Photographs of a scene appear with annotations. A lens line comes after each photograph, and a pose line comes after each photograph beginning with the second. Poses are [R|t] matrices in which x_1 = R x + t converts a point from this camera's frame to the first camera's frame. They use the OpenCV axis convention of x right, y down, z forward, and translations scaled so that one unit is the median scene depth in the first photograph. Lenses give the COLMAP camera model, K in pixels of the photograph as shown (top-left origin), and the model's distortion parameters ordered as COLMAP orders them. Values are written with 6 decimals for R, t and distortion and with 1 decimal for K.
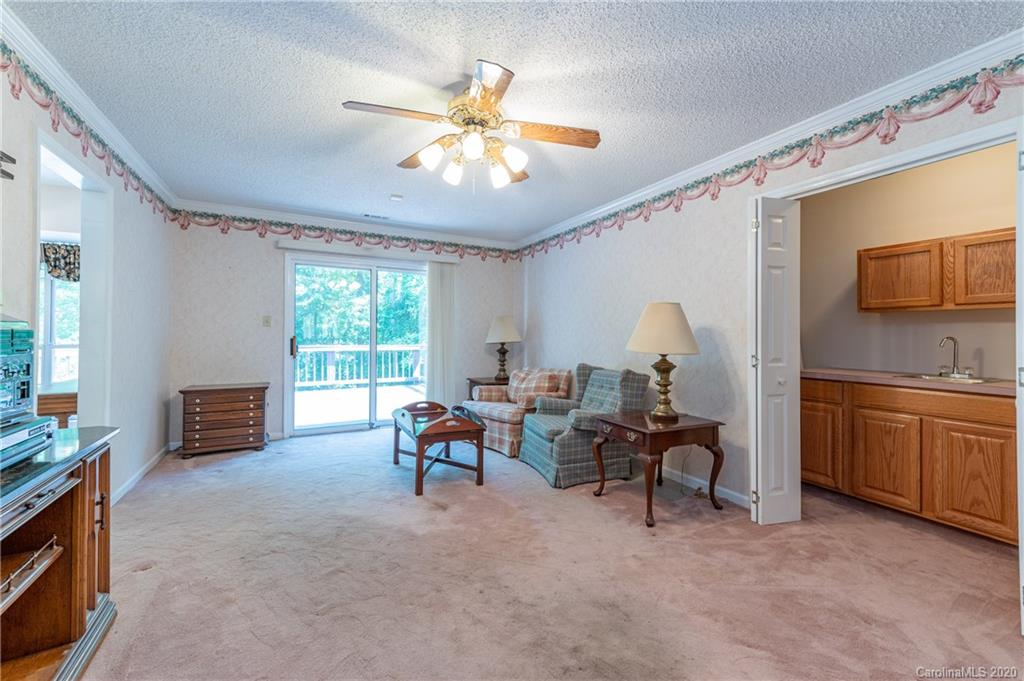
lens RADIAL K [[403.0, 0, 514.8], [0, 403.0, 333.3], [0, 0, 1]] dist [0.019846, -0.000680]
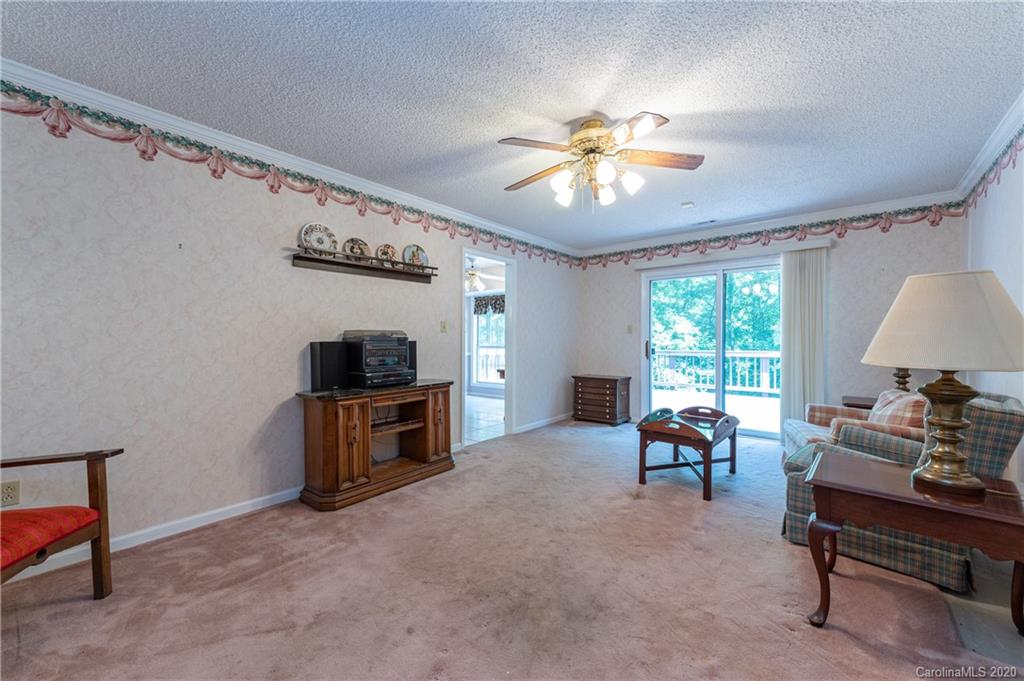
lens RADIAL K [[403.0, 0, 514.9], [0, 403.0, 346.5], [0, 0, 1]] dist [0.019846, -0.000680]
pose [[0.397521, 0.008830, -0.917551, 0.439841], [0.005788, 0.999910, 0.012131, 0.007438], [0.917575, -0.010133, 0.397434, 0.173286]]
